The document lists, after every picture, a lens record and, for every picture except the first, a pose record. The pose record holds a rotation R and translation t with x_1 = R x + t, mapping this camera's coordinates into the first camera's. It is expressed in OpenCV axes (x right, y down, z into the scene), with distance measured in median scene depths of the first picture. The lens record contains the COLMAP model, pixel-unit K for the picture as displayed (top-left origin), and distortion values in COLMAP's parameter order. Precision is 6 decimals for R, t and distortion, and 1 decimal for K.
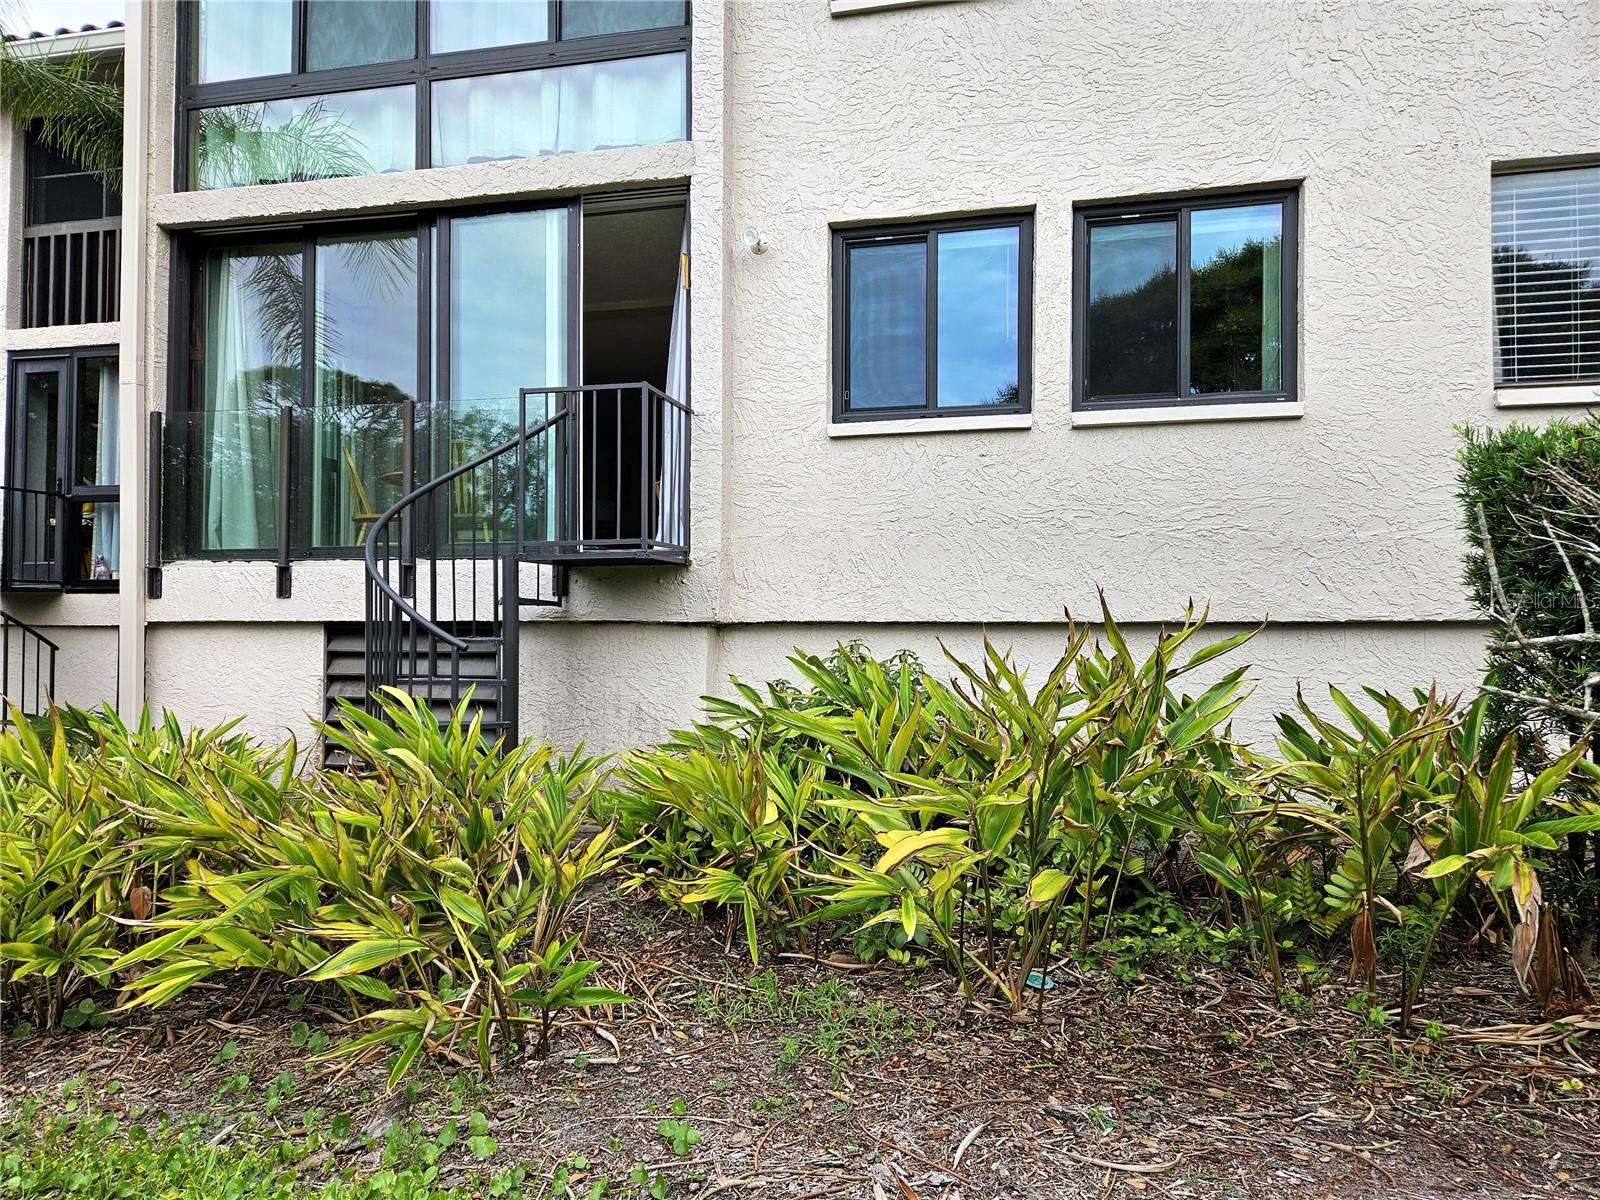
lens RADIAL K [[1086.1, 0, 796.7], [0, 1086.1, 603.6], [0, 0, 1]] dist [0.066460, -0.054279]
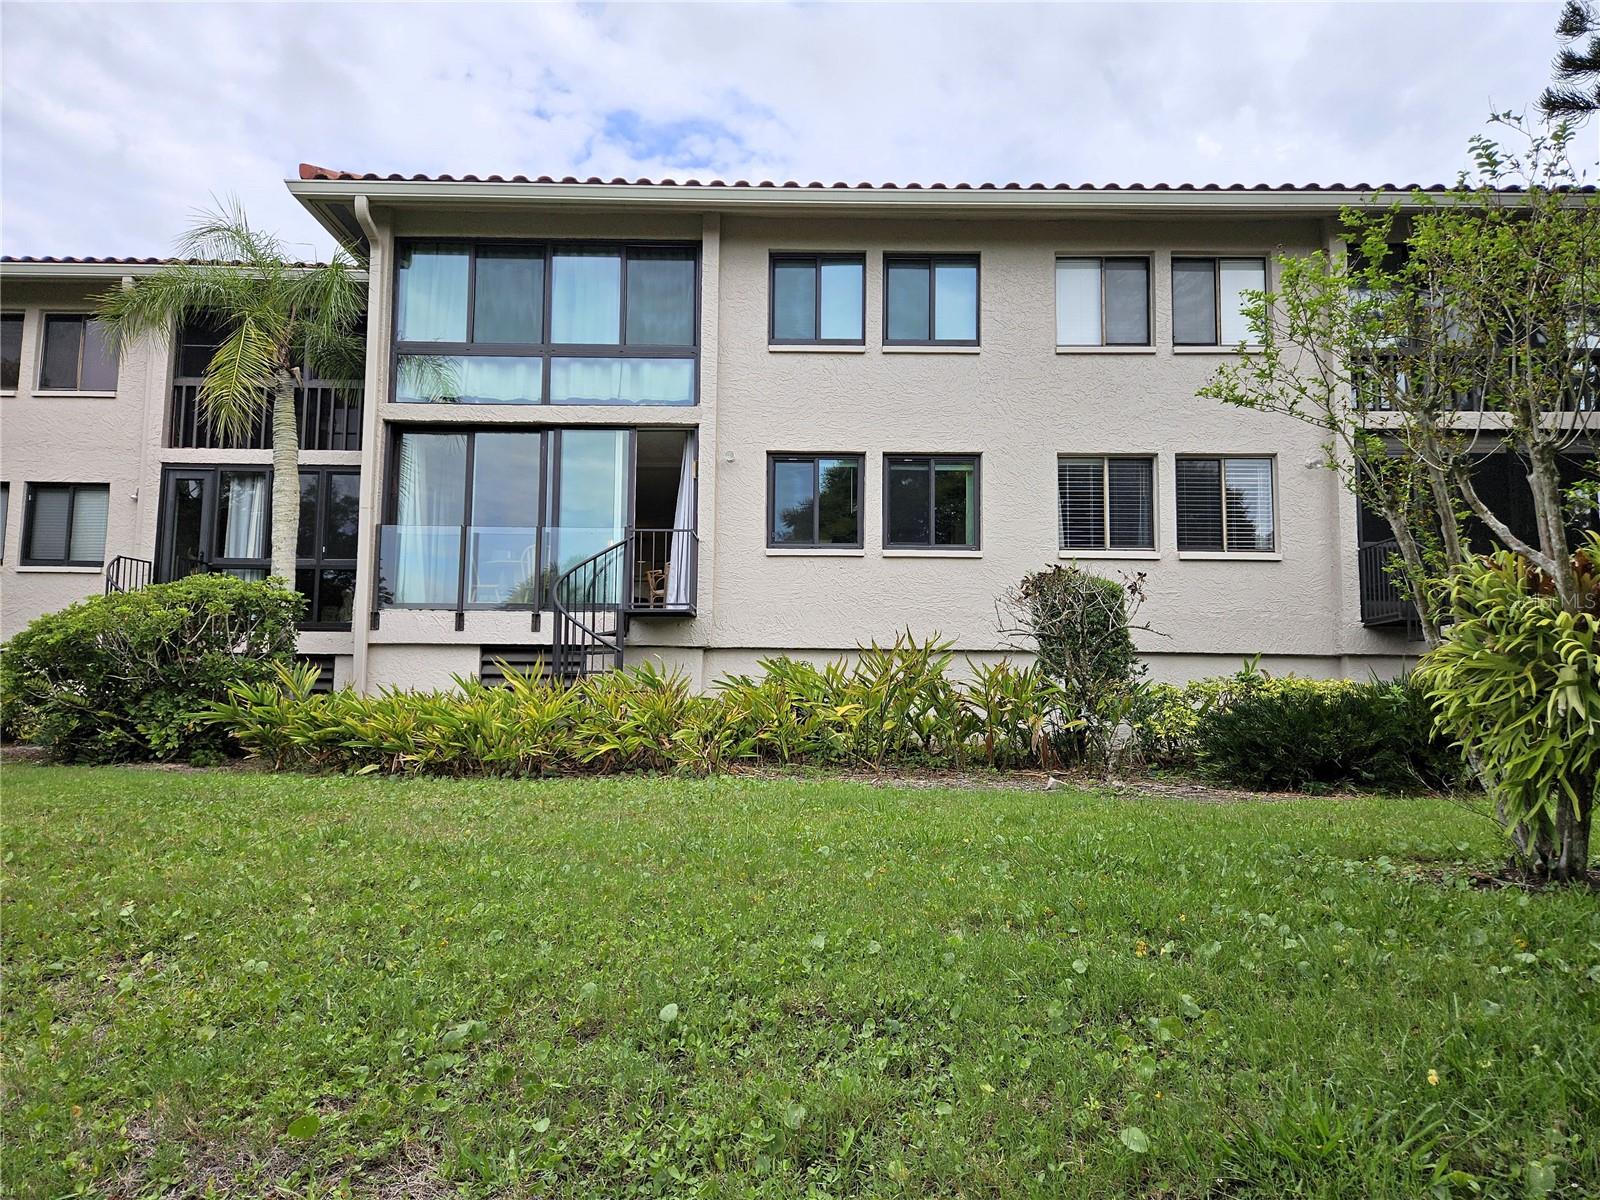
lens RADIAL K [[1086.1, 0, 800.9], [0, 1086.1, 598.0], [0, 0, 1]] dist [0.066460, -0.054279]
pose [[0.974233, 0.030148, 0.223519, -0.333945], [-0.013823, 0.997144, -0.074242, 0.069378], [-0.225119, 0.069240, 0.971868, -0.907227]]
